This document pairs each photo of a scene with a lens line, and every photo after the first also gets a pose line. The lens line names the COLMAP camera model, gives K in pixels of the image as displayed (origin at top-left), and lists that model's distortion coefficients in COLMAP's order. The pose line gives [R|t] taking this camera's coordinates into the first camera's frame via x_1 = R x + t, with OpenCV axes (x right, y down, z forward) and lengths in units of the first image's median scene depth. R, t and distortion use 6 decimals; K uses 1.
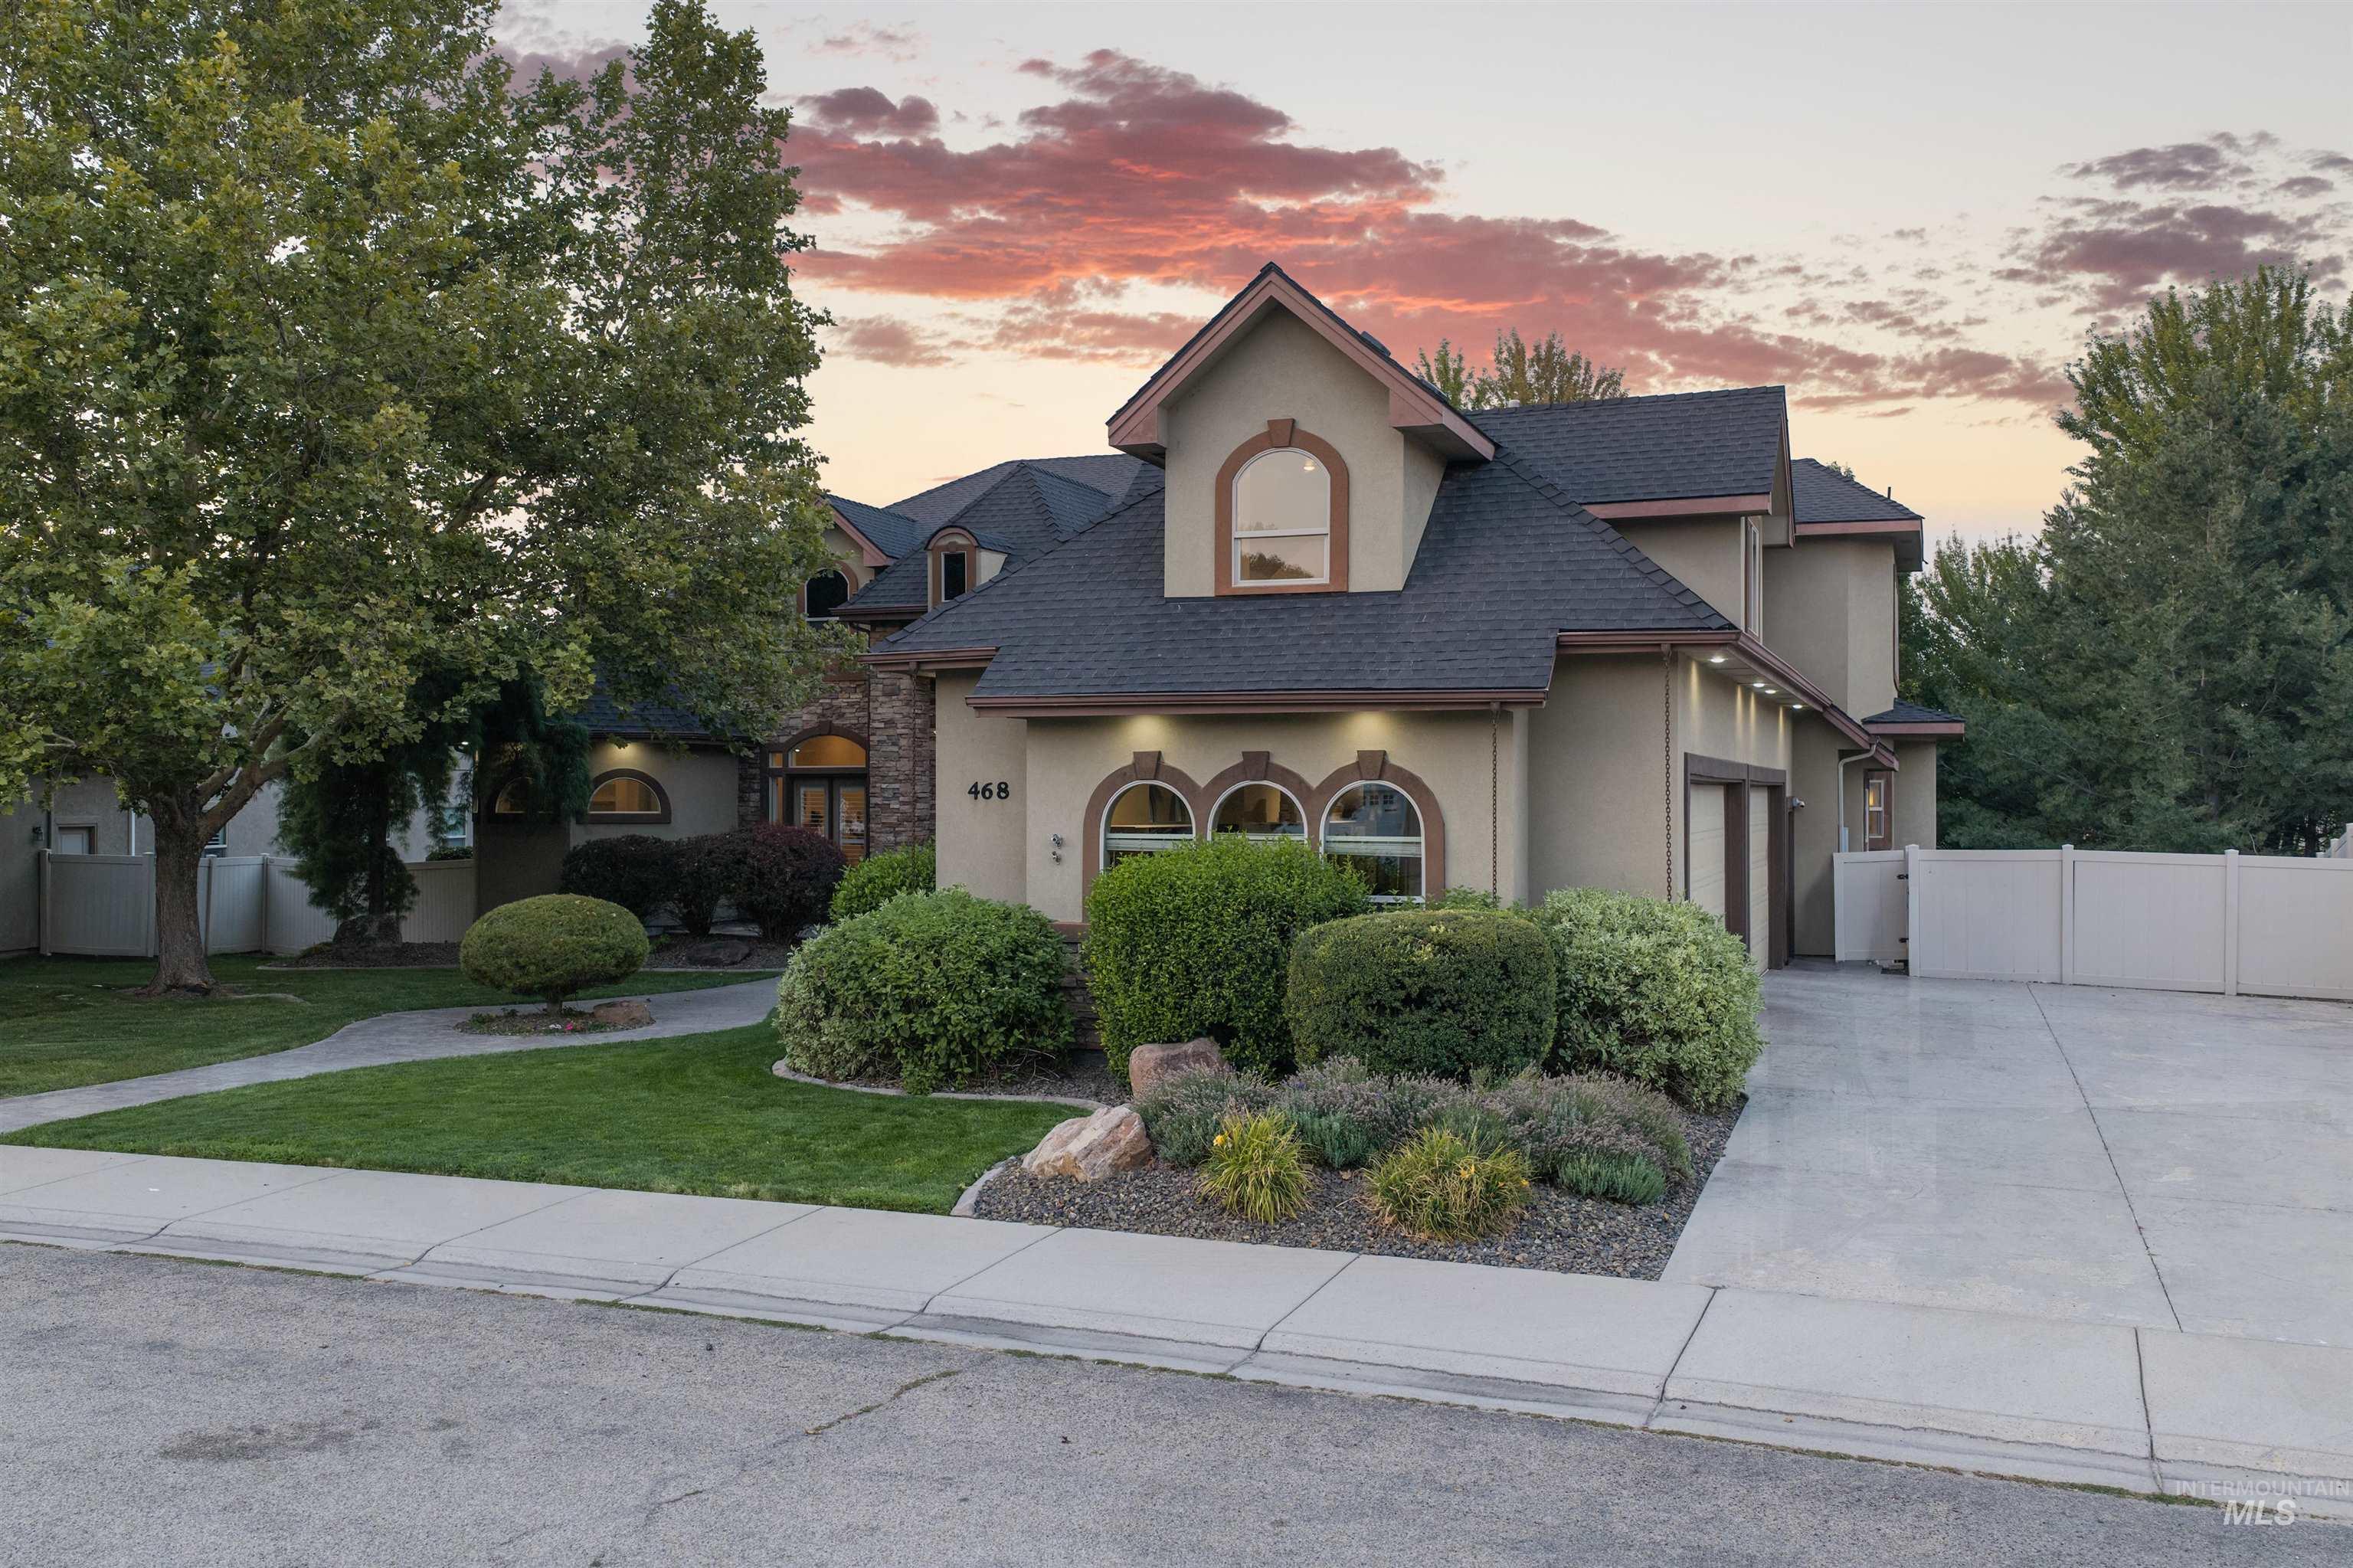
lens RADIAL K [[1959.8, 0, 1166.4], [0, 1959.8, 795.0], [0, 0, 1]] dist [0.030334, -0.057946]
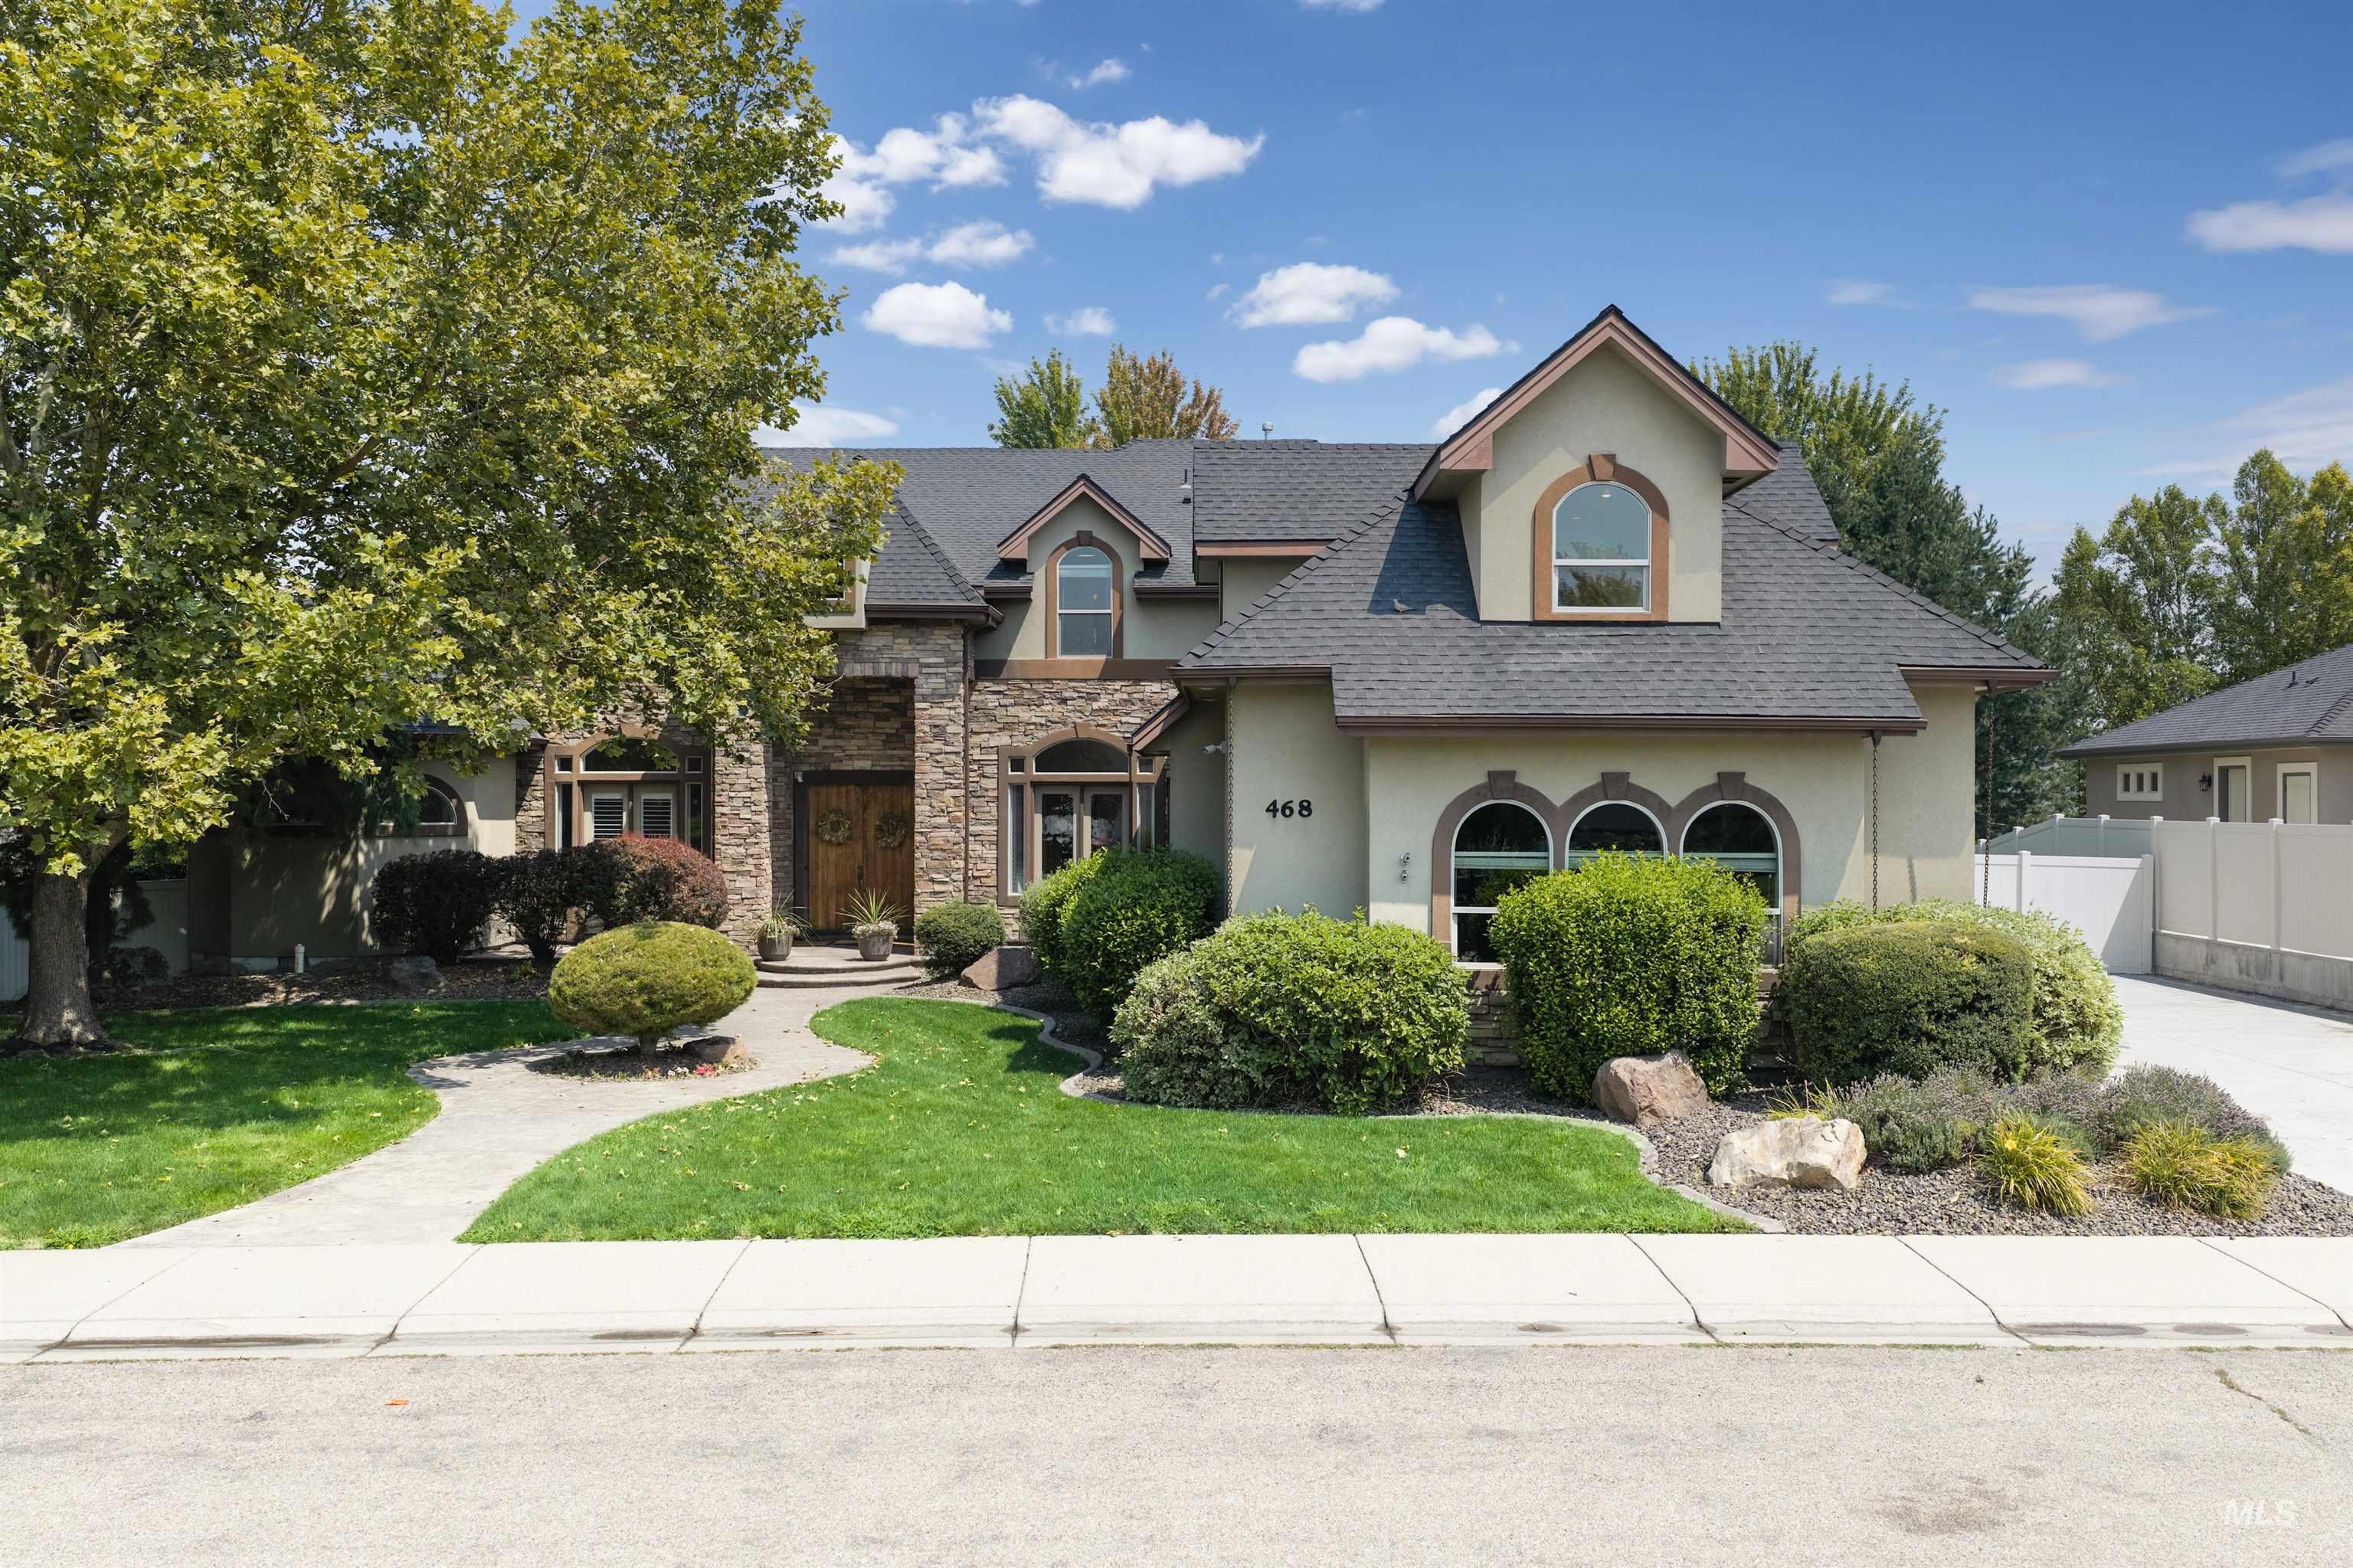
lens RADIAL K [[1959.8, 0, 1170.0], [0, 1959.8, 792.3], [0, 0, 1]] dist [0.030334, -0.057946]
pose [[0.934718, 0.000856, 0.355389, -0.542685], [-0.001022, 0.999999, 0.000279, -0.011600], [-0.355388, -0.000624, 0.934719, 0.106049]]
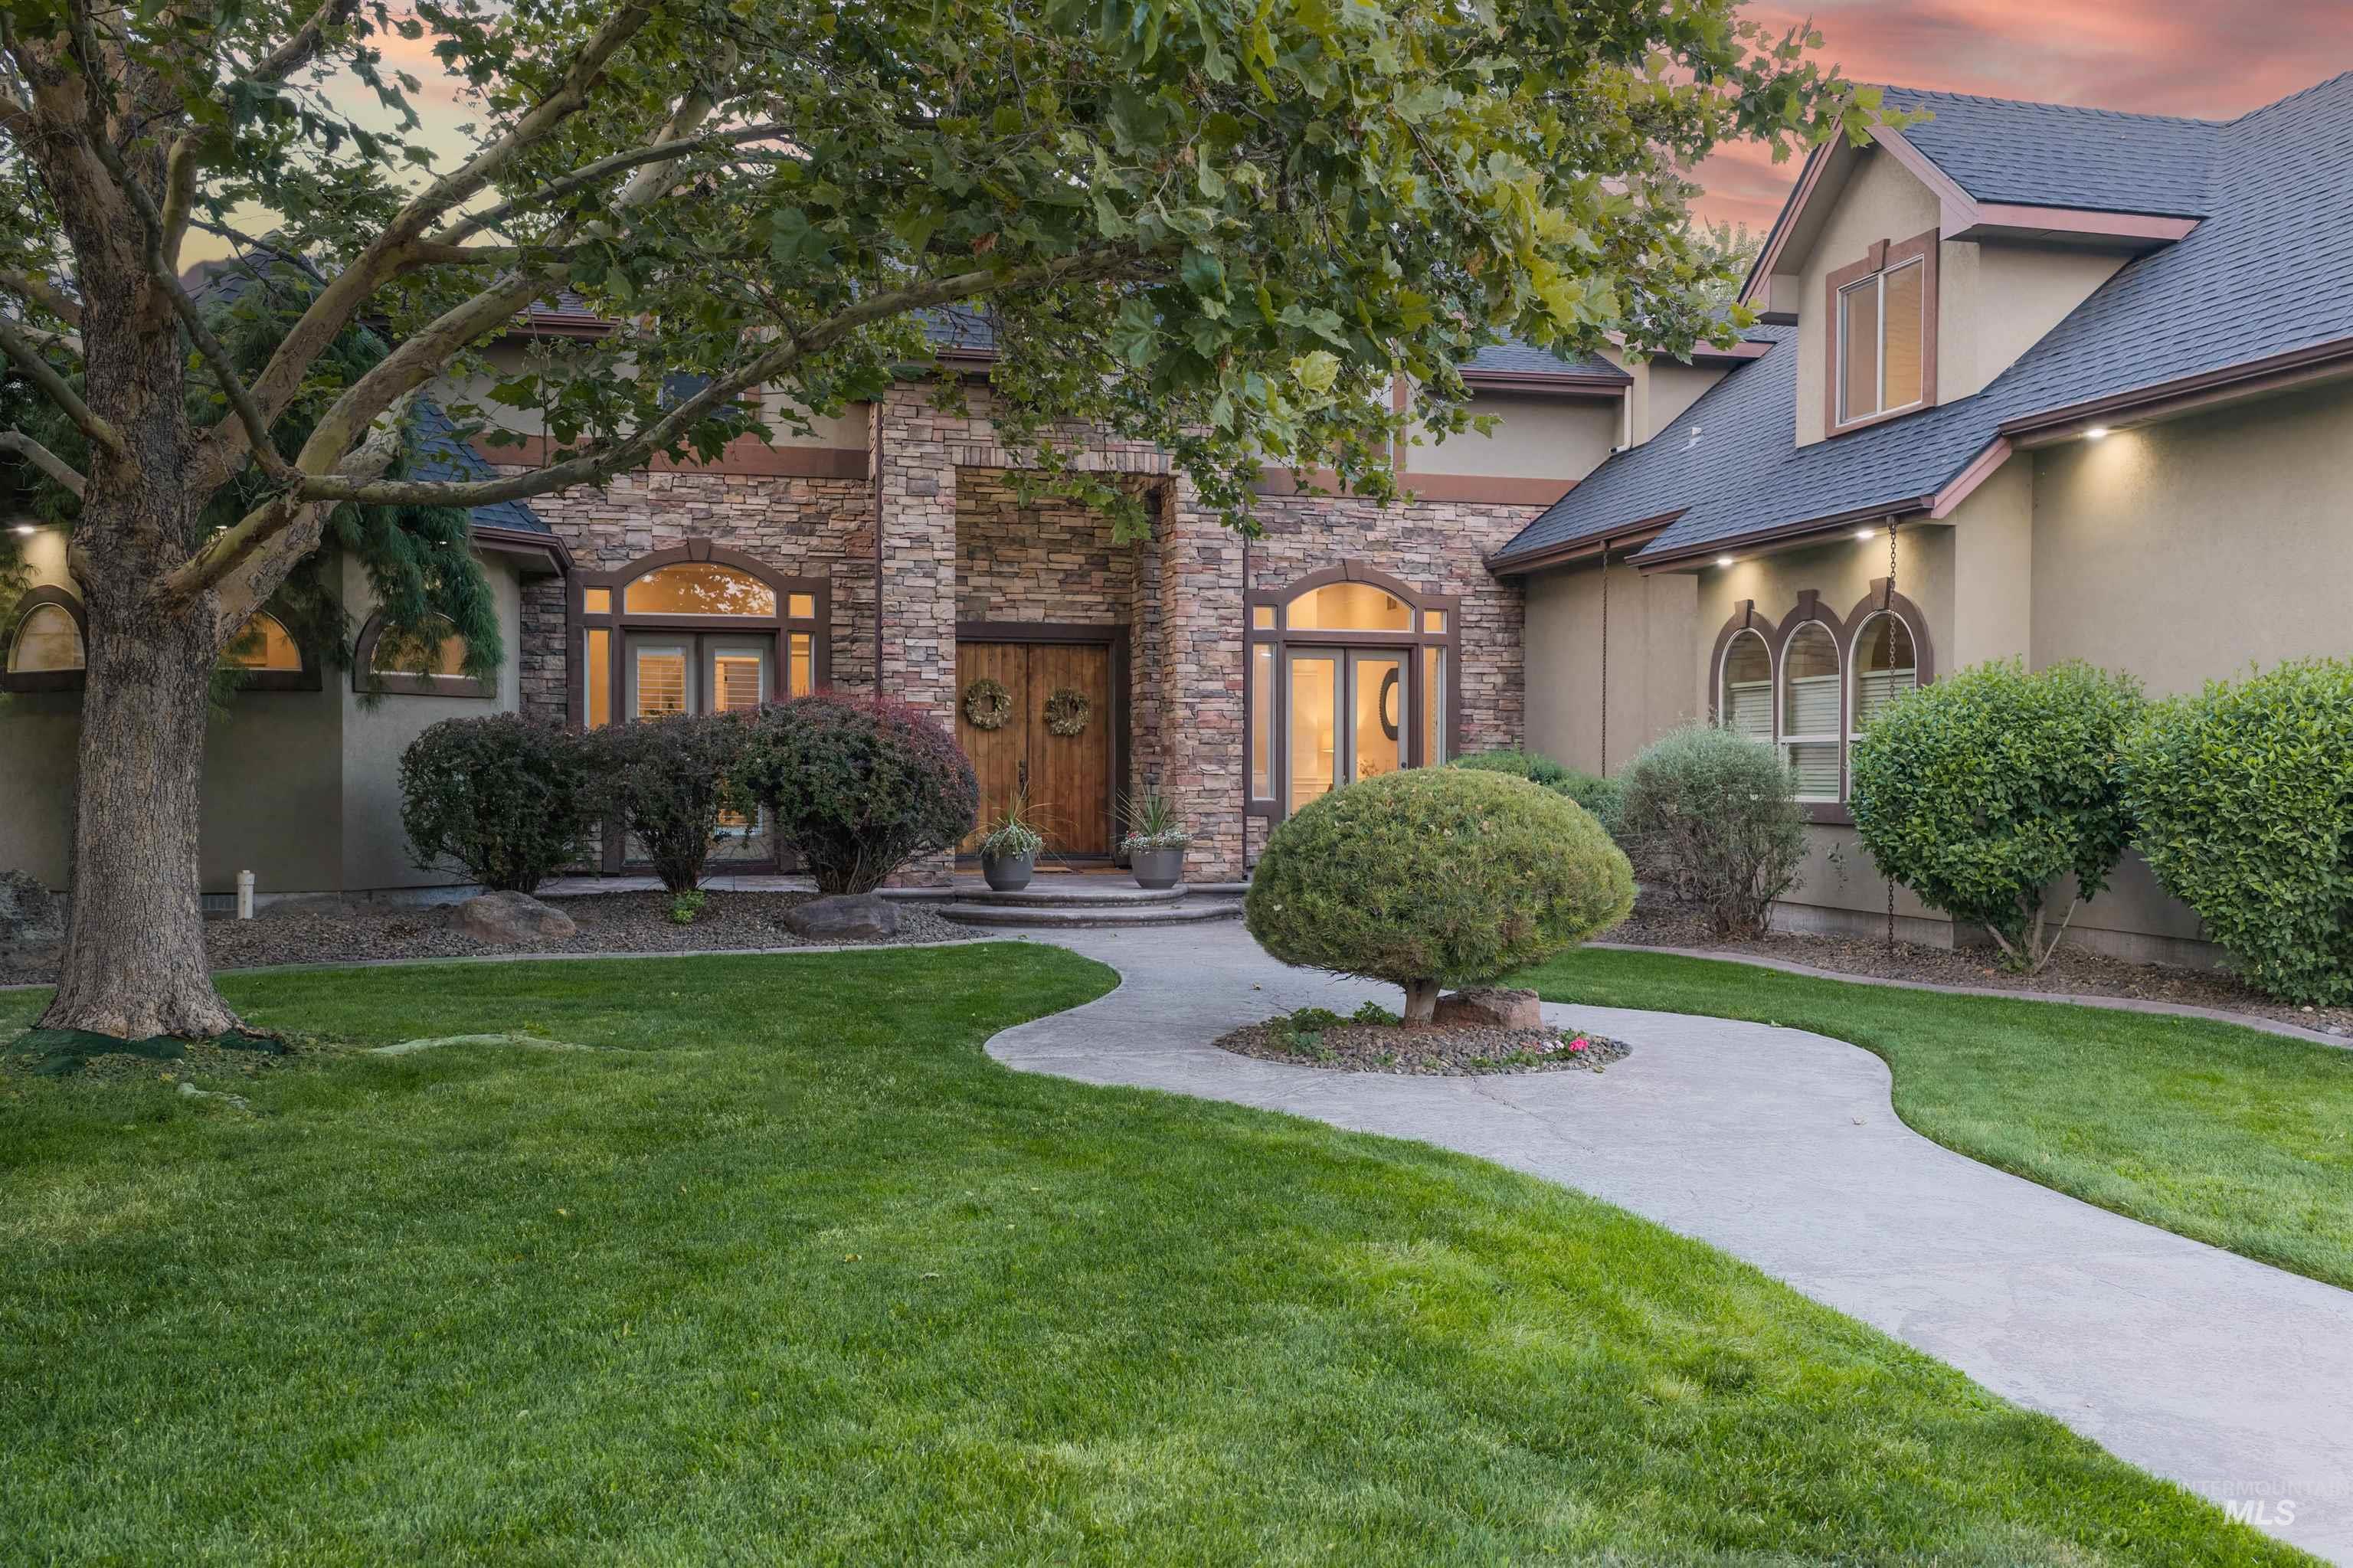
lens RADIAL K [[1959.8, 0, 1168.5], [0, 1959.8, 793.8], [0, 0, 1]] dist [0.030334, -0.057946]
pose [[0.808834, -0.003048, 0.588029, -0.850299], [-0.003581, 0.999942, 0.010109, 0.070449], [-0.588026, -0.010282, 0.808777, 0.878413]]
